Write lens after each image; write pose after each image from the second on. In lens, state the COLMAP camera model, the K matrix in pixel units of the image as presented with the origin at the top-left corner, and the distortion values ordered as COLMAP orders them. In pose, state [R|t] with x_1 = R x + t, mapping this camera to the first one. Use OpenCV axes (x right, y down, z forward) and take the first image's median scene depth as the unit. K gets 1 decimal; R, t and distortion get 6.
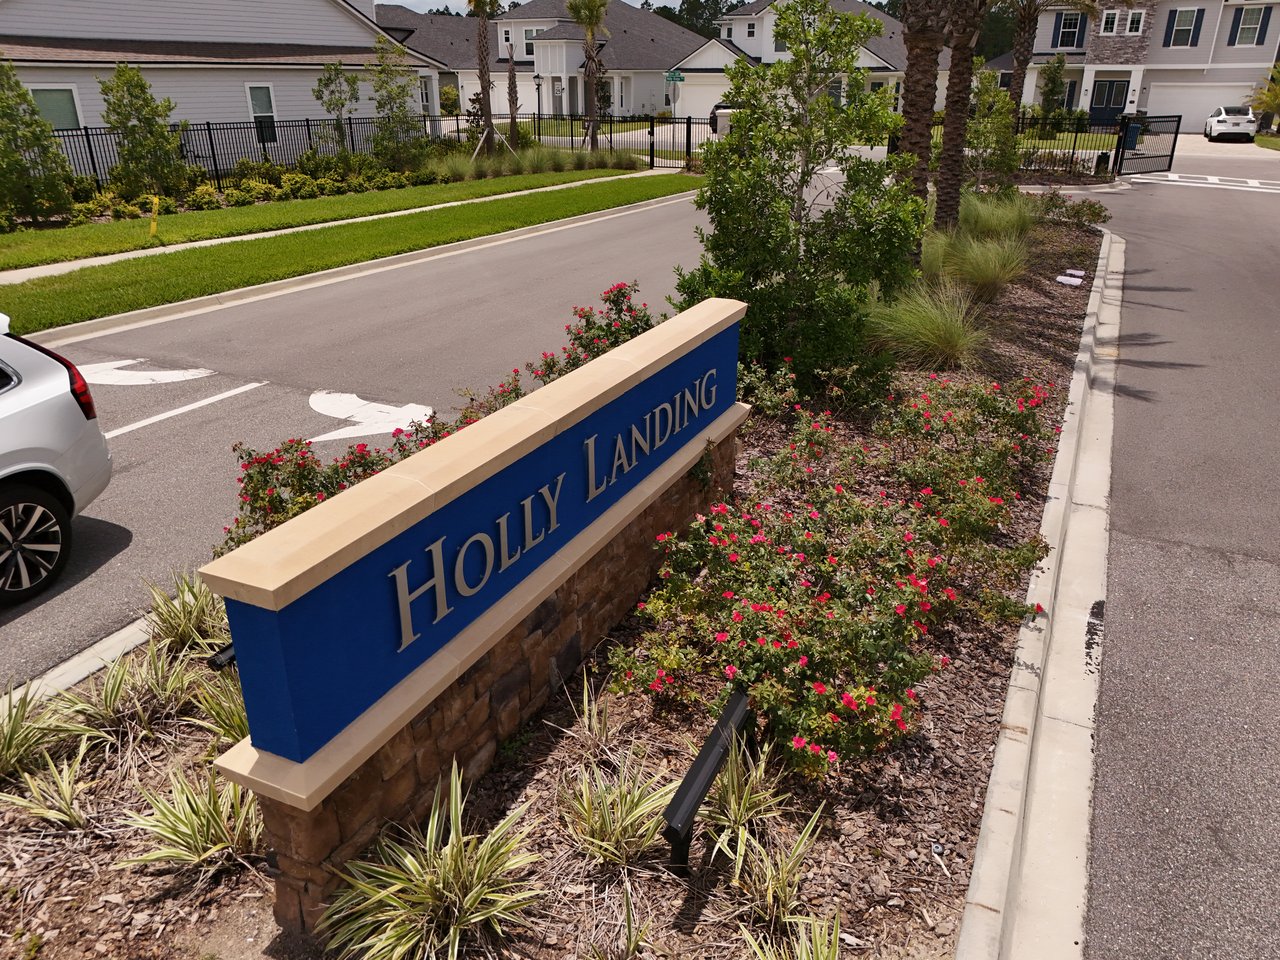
lens RADIAL K [[962.8, 0, 640.0], [0, 962.8, 480.0], [0, 0, 1]] dist [0.053607, -0.041311]
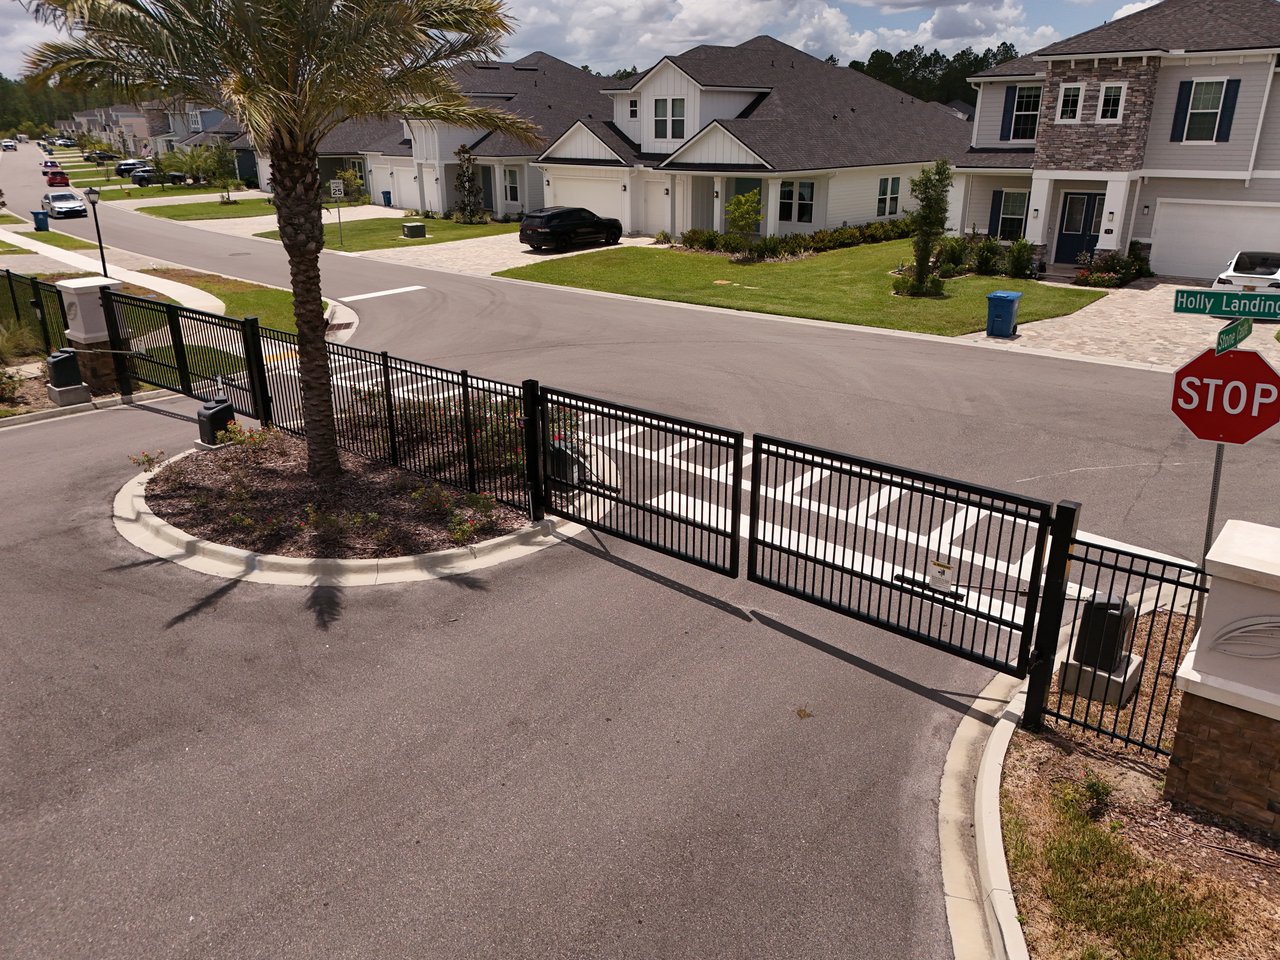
lens RADIAL K [[951.5, 0, 640.0], [0, 951.5, 480.0], [0, 0, 1]] dist [0.063473, -0.055472]
pose [[0.968215, 0.083967, -0.235605, 0.676362], [-0.093907, 0.995090, -0.031271, -0.338387], [0.231822, 0.052402, 0.971346, 0.651471]]
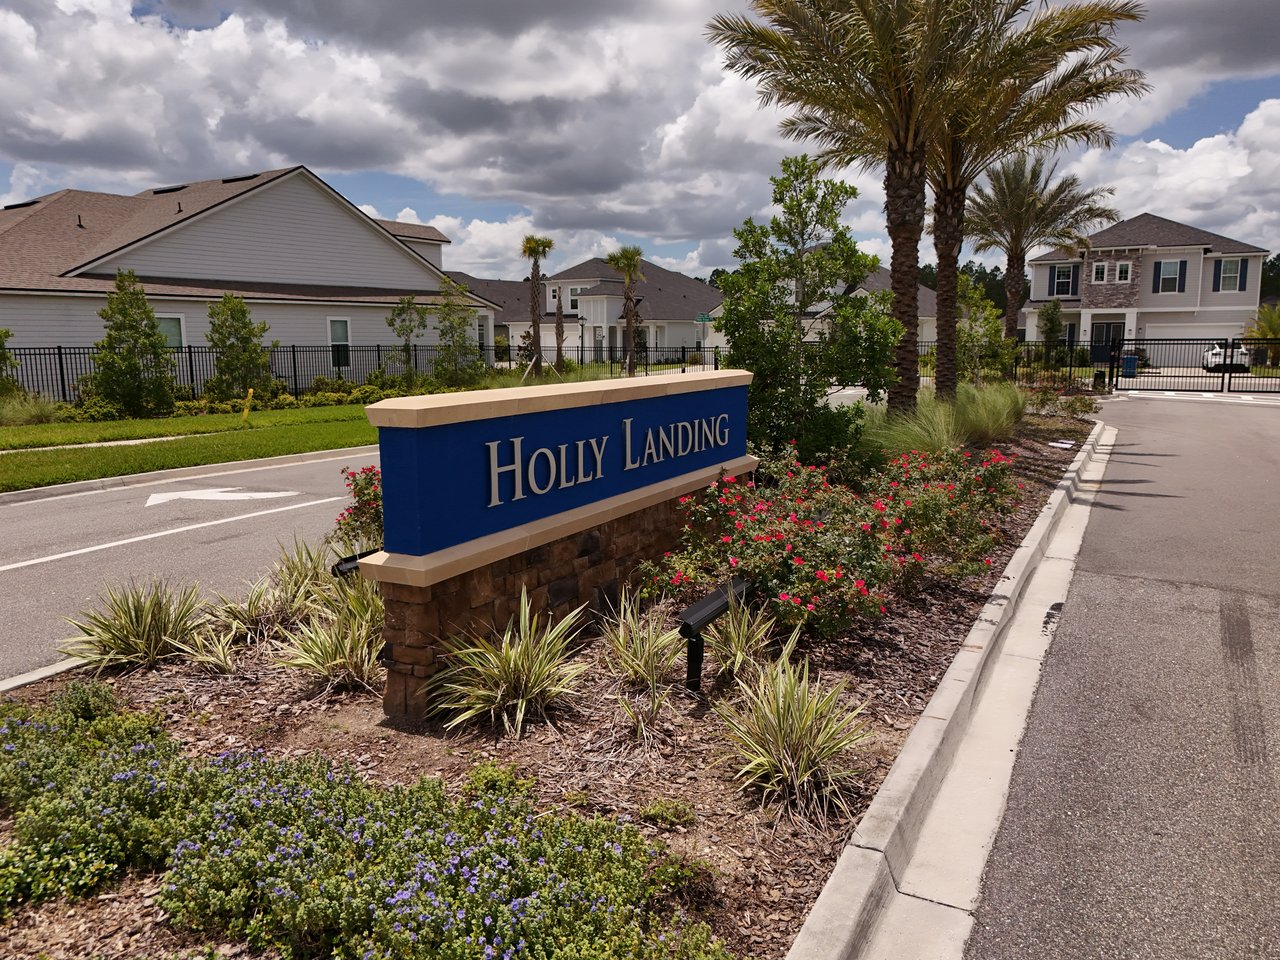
lens RADIAL K [[963.9, 0, 636.0], [0, 963.9, 475.7], [0, 0, 1]] dist [0.056909, -0.040648]
pose [[0.999227, 0.000960, -0.039290, 0.002052], [-0.010863, 0.967499, -0.252640, 0.065595], [0.037771, 0.252872, 0.966762, -0.045379]]
